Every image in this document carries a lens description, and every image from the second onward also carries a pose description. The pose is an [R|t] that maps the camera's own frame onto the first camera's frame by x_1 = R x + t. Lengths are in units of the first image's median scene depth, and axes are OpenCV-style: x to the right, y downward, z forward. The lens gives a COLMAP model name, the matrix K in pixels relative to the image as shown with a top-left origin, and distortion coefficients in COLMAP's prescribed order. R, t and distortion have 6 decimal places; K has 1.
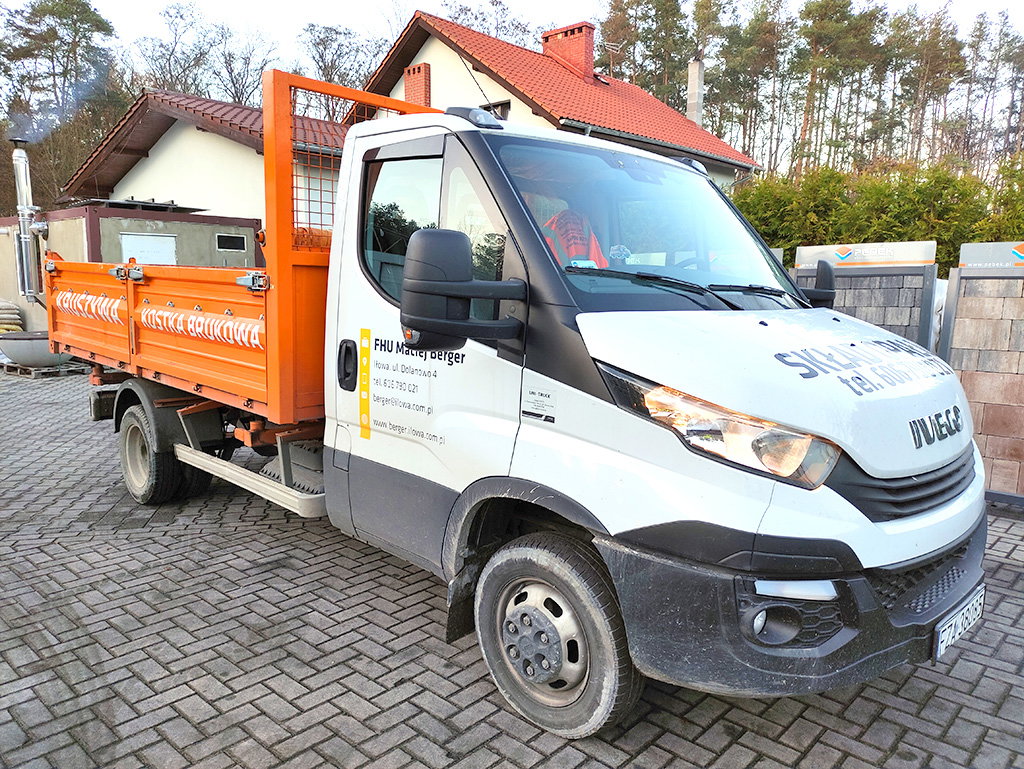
lens RADIAL K [[746.9, 0, 512.0], [0, 746.9, 384.5], [0, 0, 1]] dist [0.059772, -0.041355]
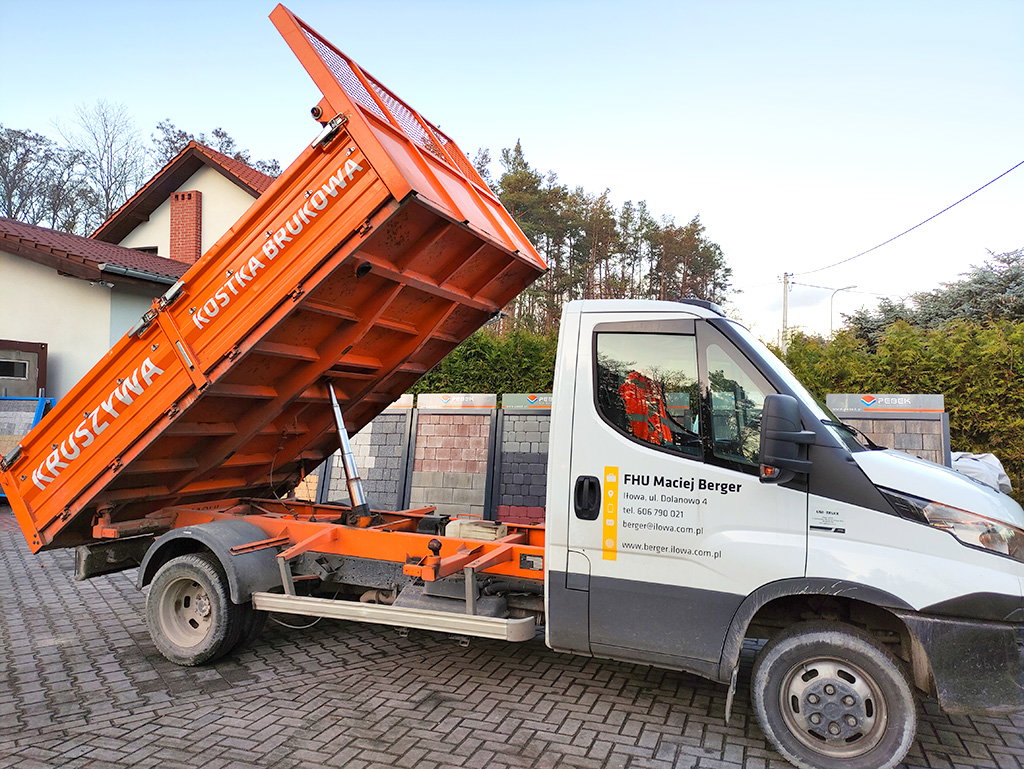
lens RADIAL K [[746.9, 0, 512.0], [0, 746.9, 384.5], [0, 0, 1]] dist [0.059772, -0.041355]
pose [[0.921267, 0.016866, 0.388566, -0.801719], [0.048542, 0.986261, -0.157900, -0.021692], [-0.385891, 0.164330, 0.907791, -0.054268]]
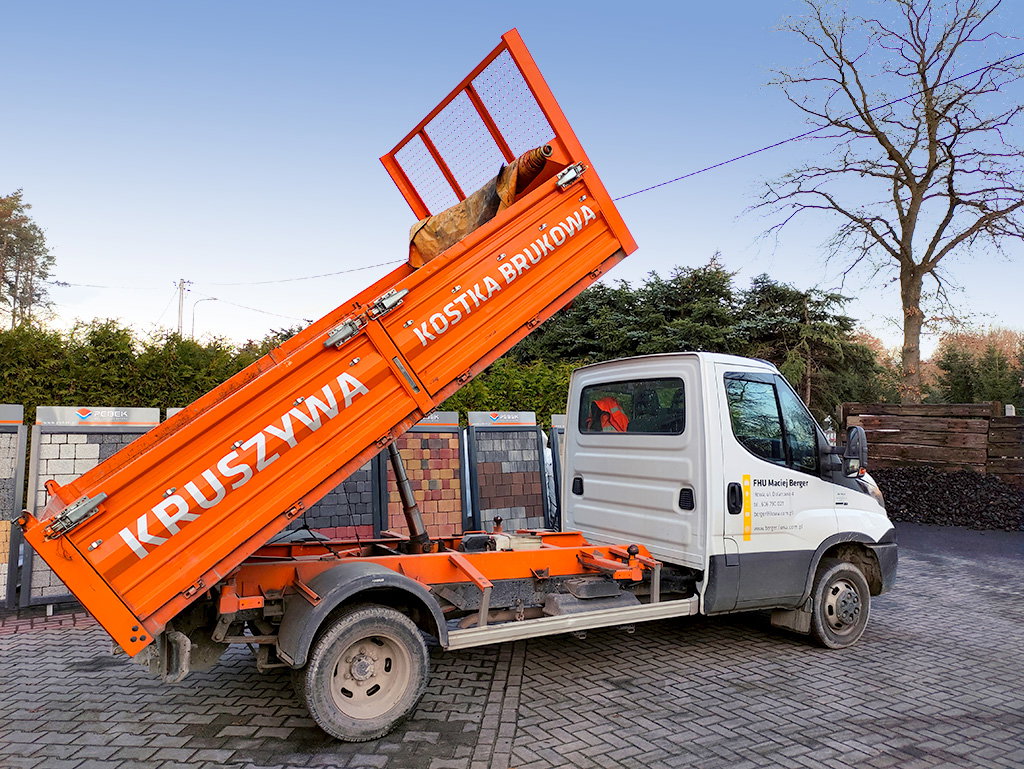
lens RADIAL K [[746.9, 0, 512.0], [0, 746.9, 384.5], [0, 0, 1]] dist [0.059772, -0.041355]
pose [[0.289270, 0.049132, 0.955986, -1.970688], [0.120561, 0.988860, -0.087302, -0.189505], [-0.949625, 0.140509, 0.280124, 0.982817]]
